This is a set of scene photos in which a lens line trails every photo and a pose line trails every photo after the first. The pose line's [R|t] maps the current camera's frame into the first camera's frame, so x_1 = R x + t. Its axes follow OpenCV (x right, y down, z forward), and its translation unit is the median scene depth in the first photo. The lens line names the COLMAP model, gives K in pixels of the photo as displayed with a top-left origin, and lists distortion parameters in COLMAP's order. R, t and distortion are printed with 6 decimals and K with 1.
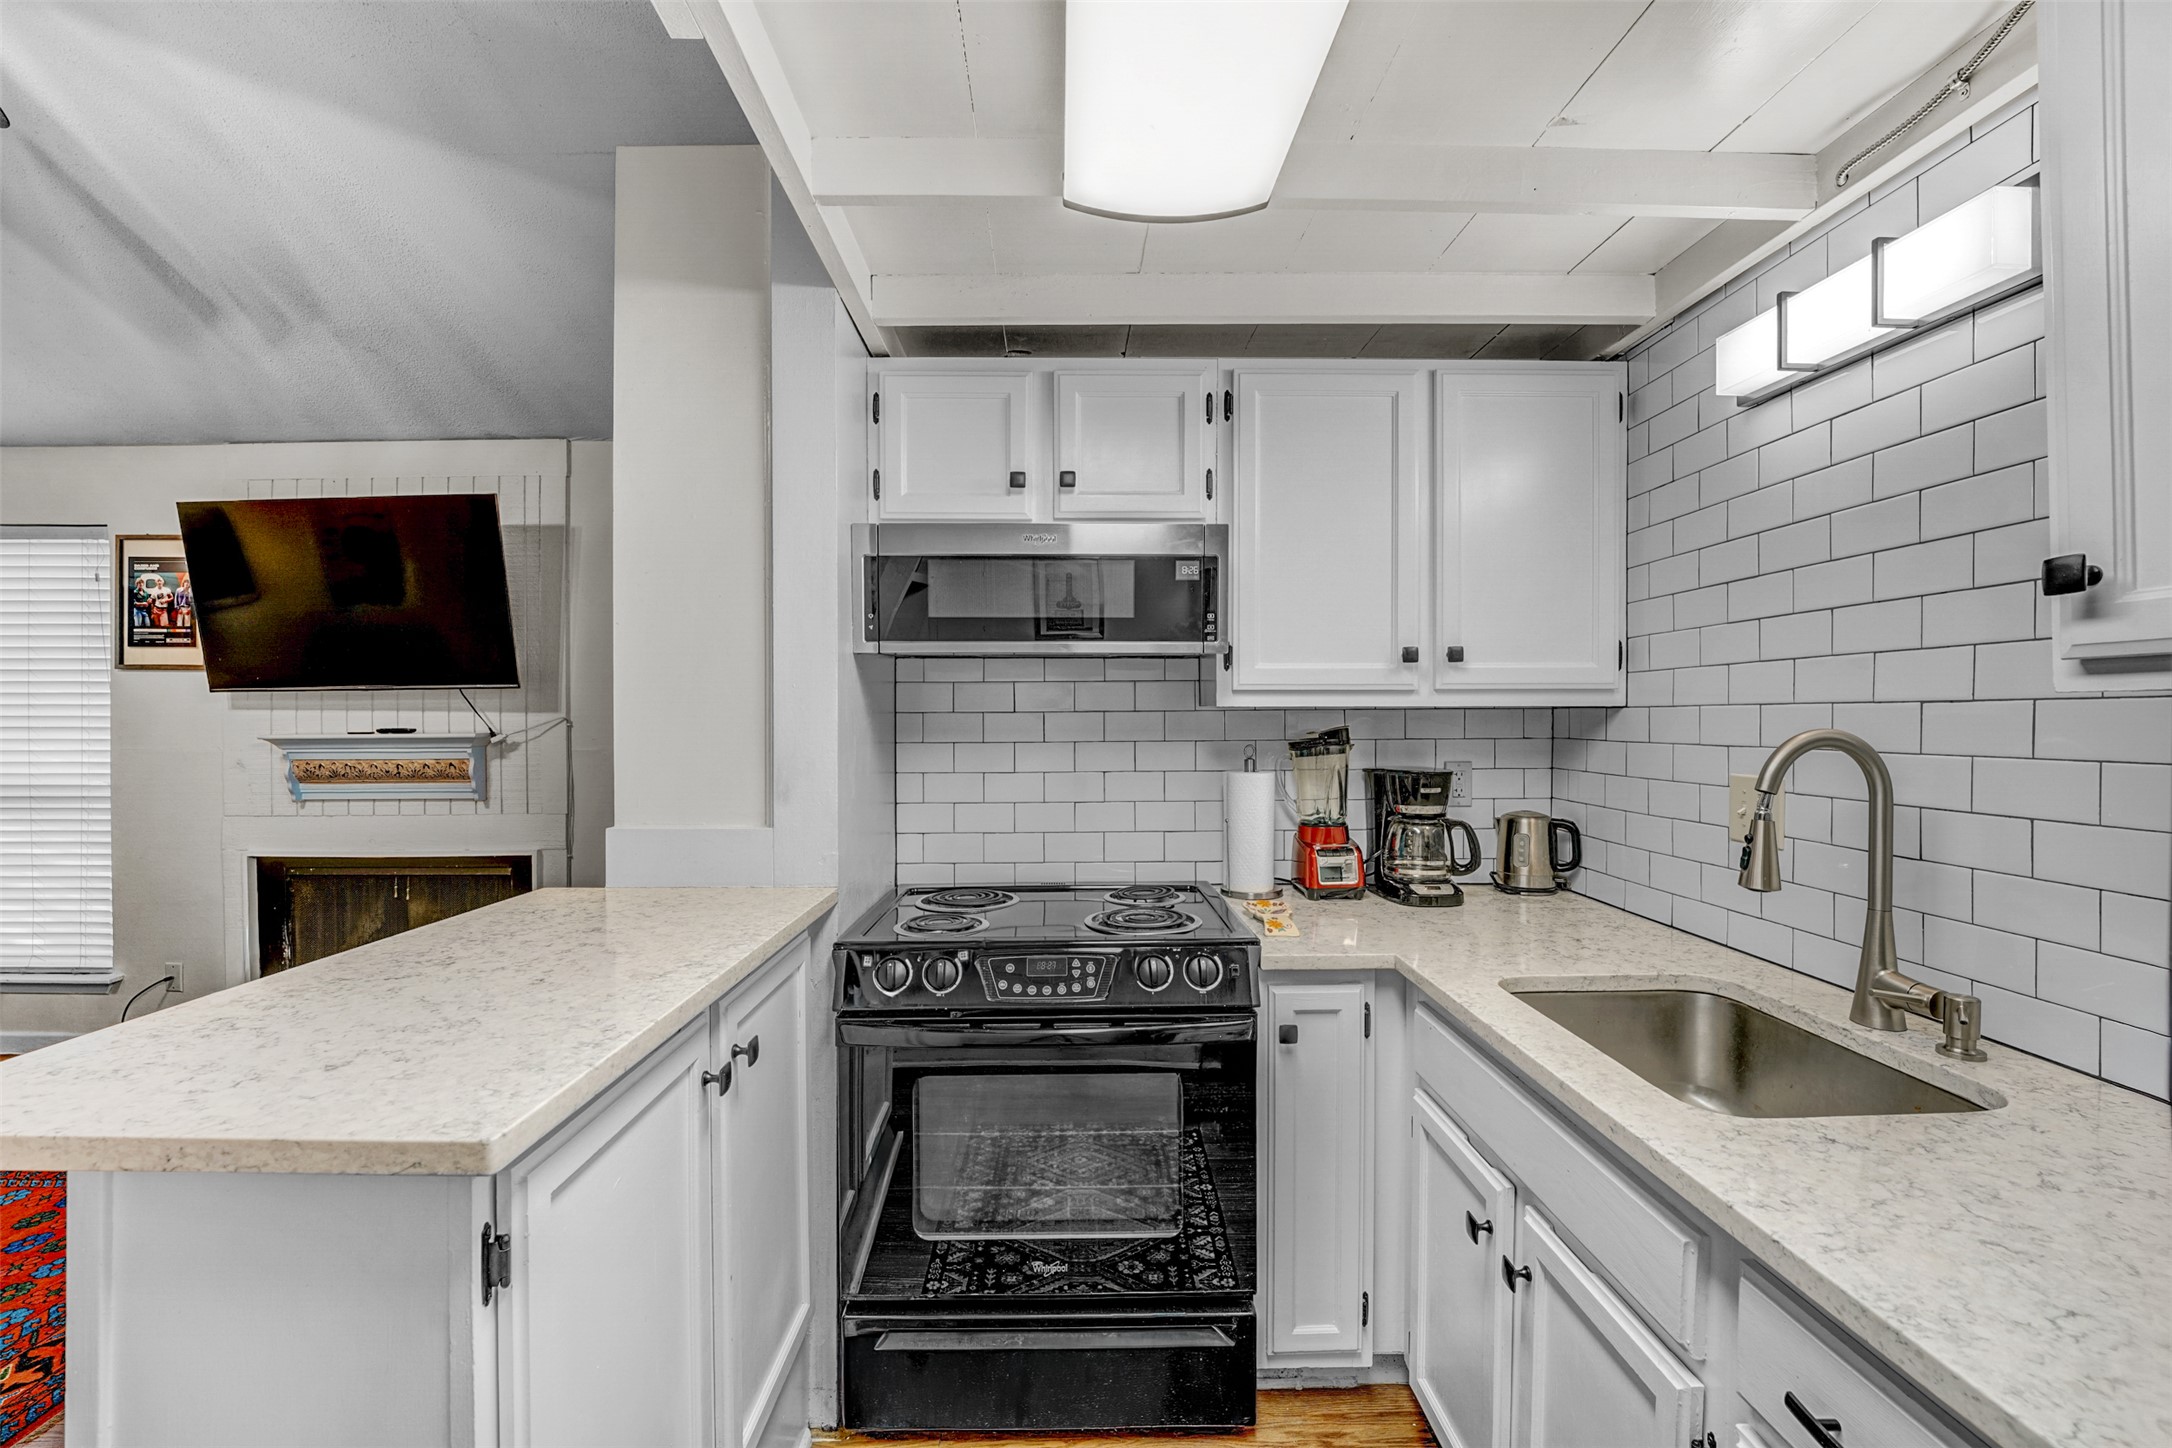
lens RADIAL K [[883.0, 0, 1068.8], [0, 883.0, 714.3], [0, 0, 1]] dist [-0.031619, 0.004759]
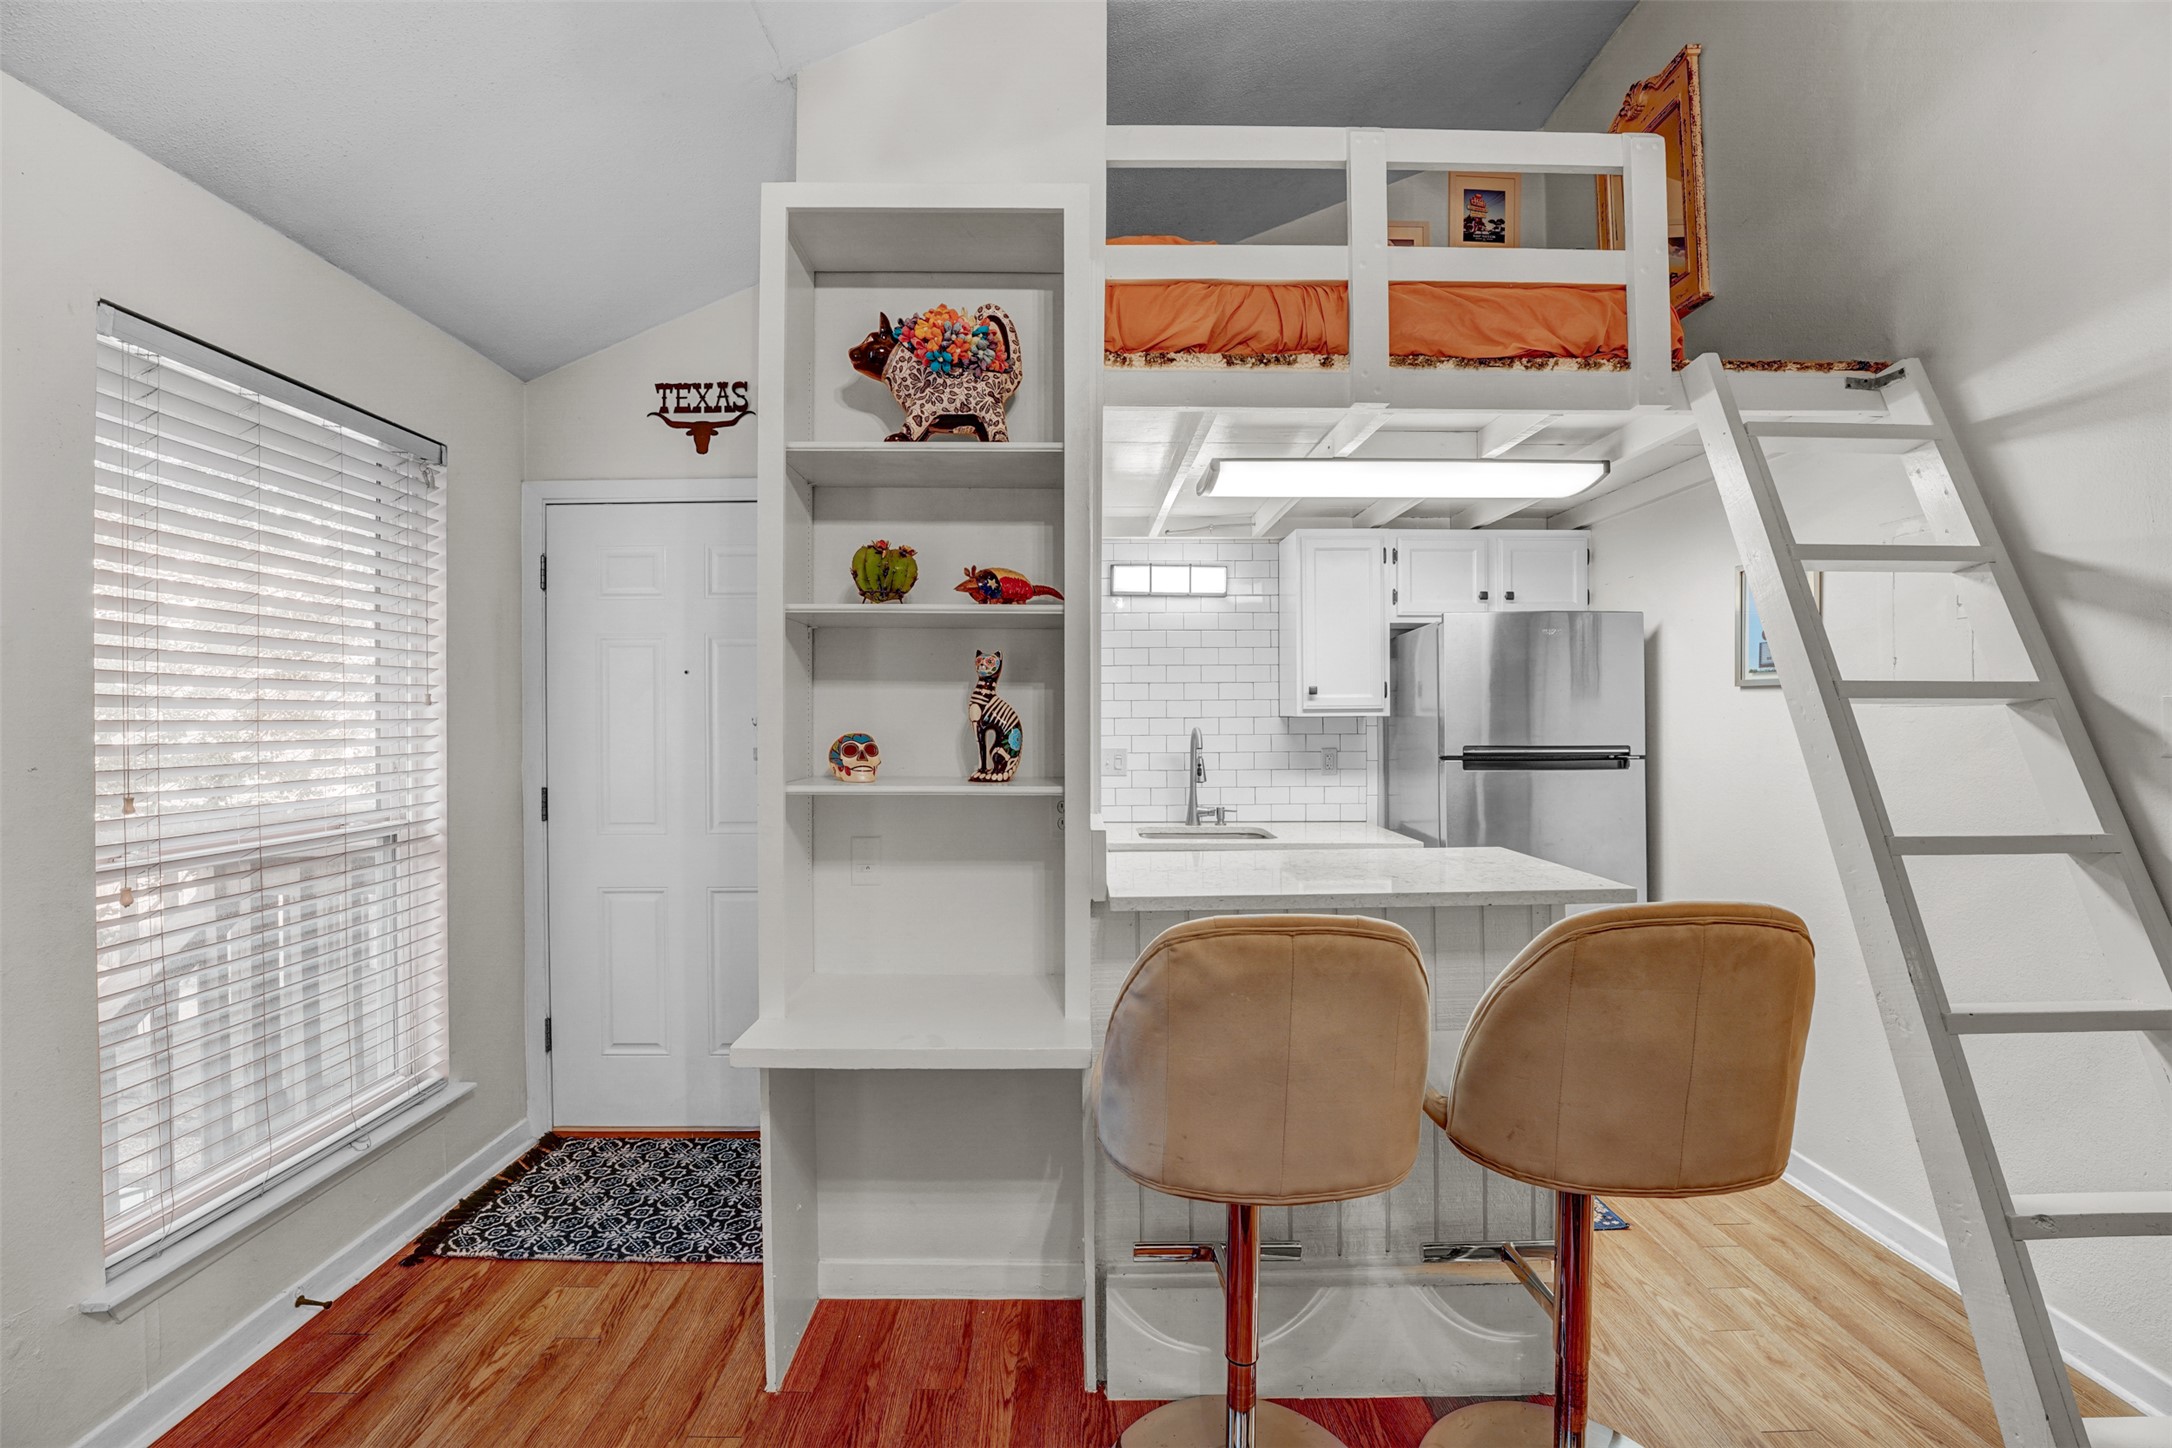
lens RADIAL K [[883.0, 0, 1076.9], [0, 883.0, 716.9], [0, 0, 1]] dist [-0.031619, 0.004759]
pose [[0.006687, 0.005929, 0.999960, -0.773065], [0.004940, 0.999970, -0.005962, -0.000261], [-0.999965, 0.004980, 0.006657, 0.497068]]
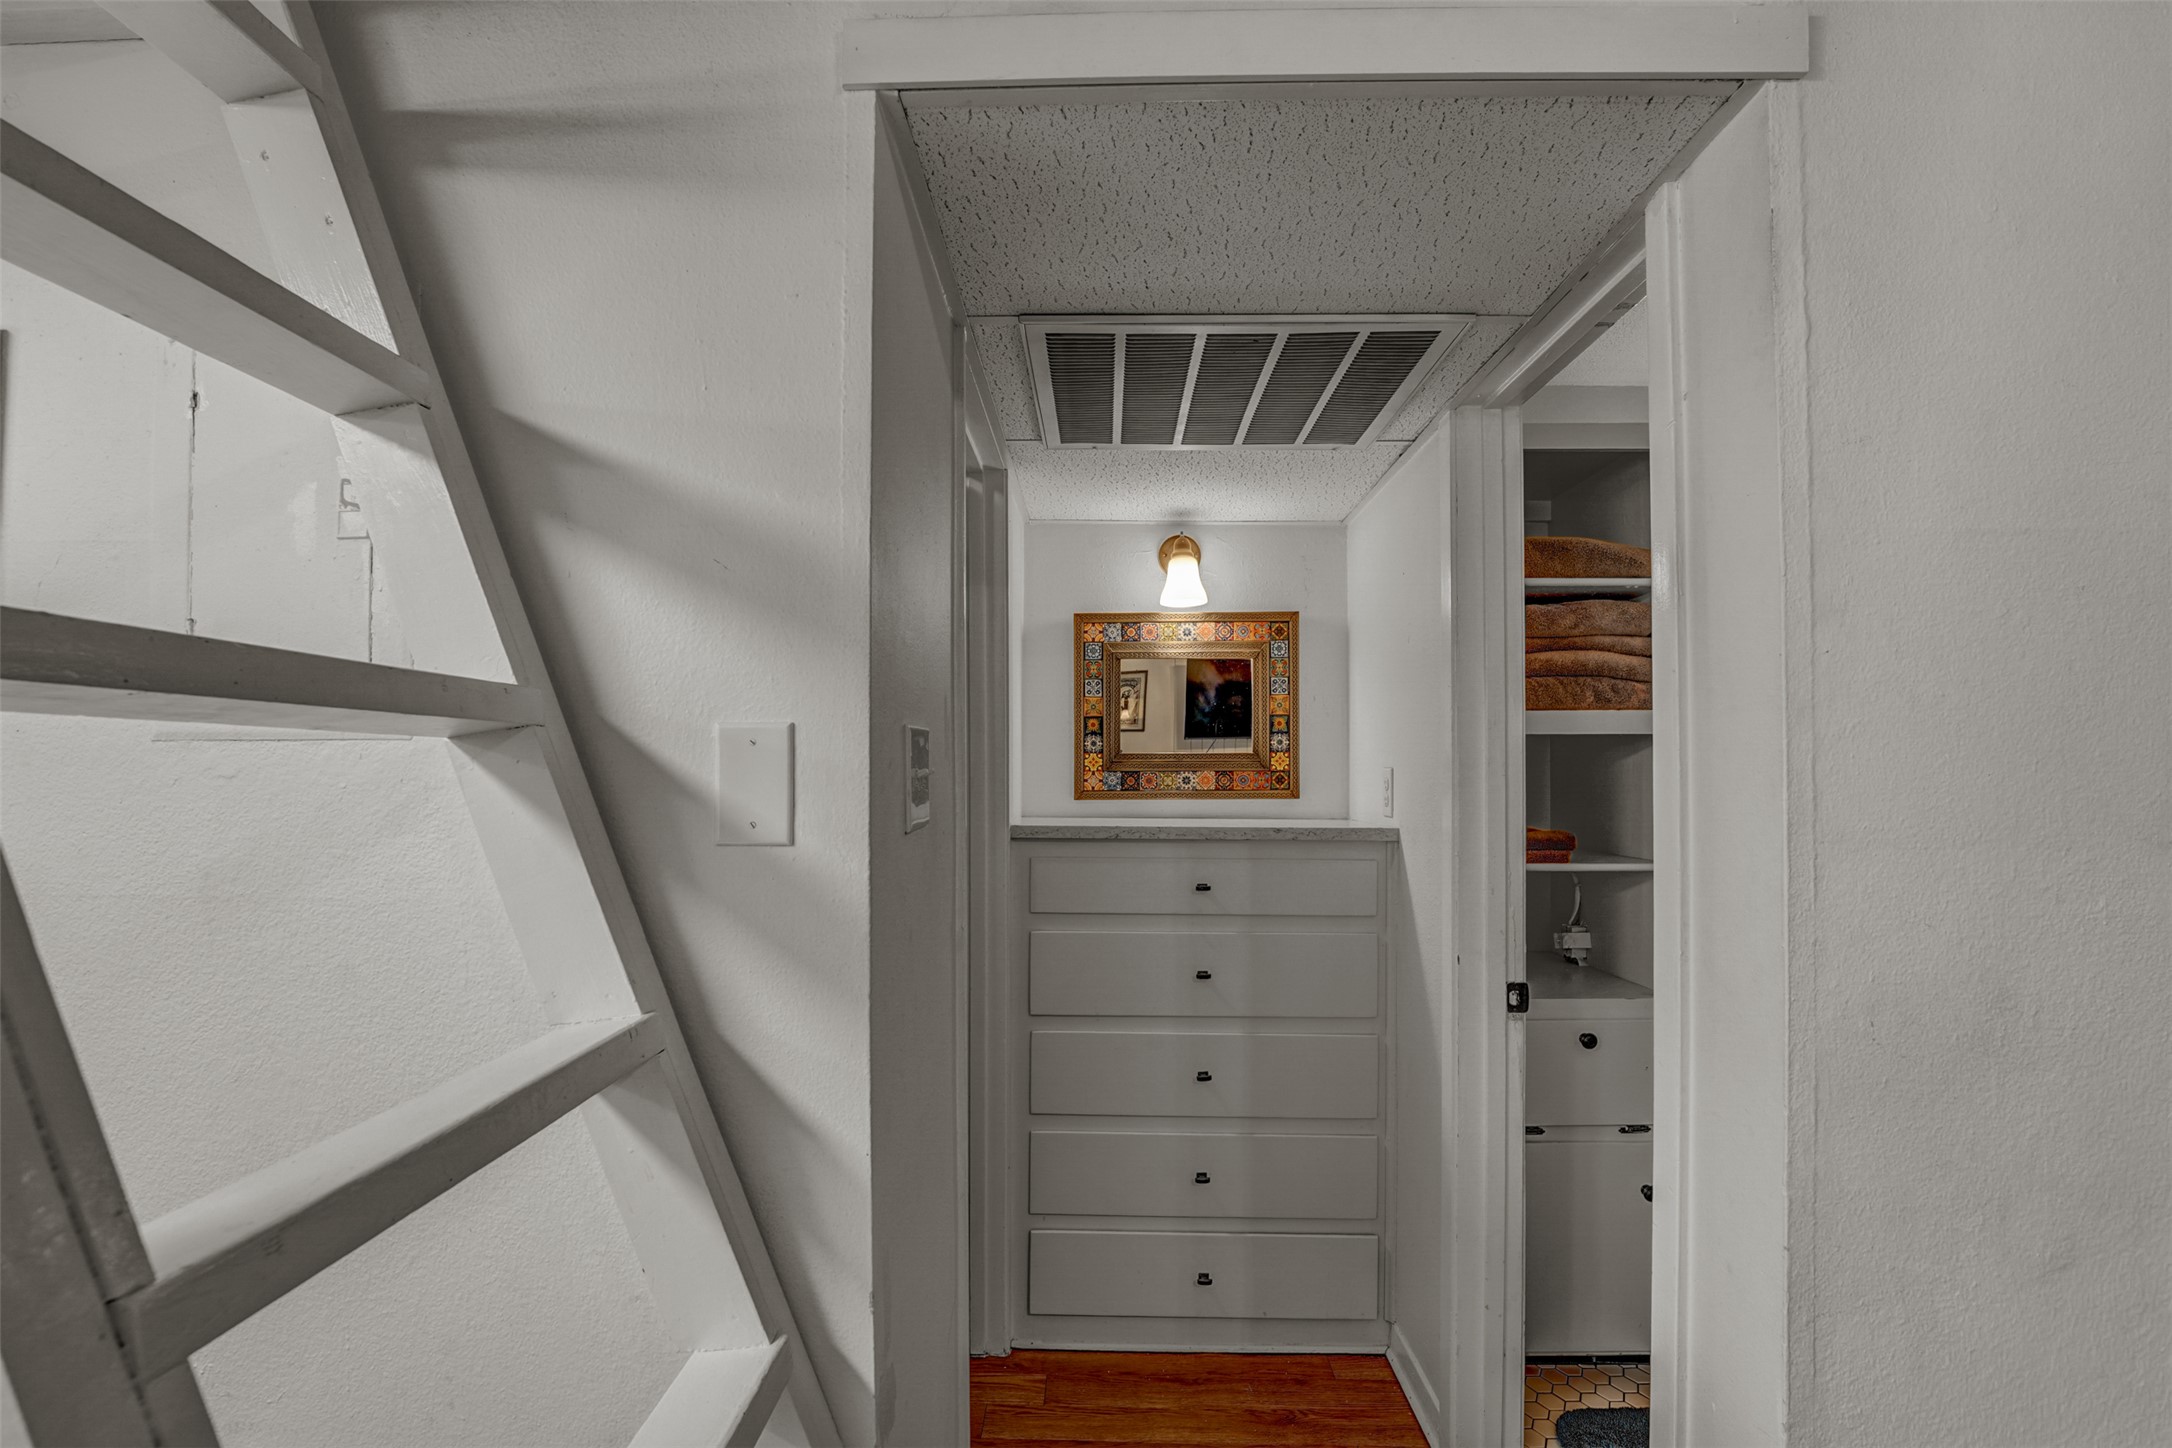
lens RADIAL K [[883.0, 0, 1024.4], [0, 883.0, 787.5], [0, 0, 1]] dist [-0.031619, 0.004759]
pose [[-0.998937, 0.000658, 0.046097, -0.380972], [0.000596, 0.999999, -0.001373, 0.006180], [-0.046098, -0.001344, -0.998936, 0.129988]]
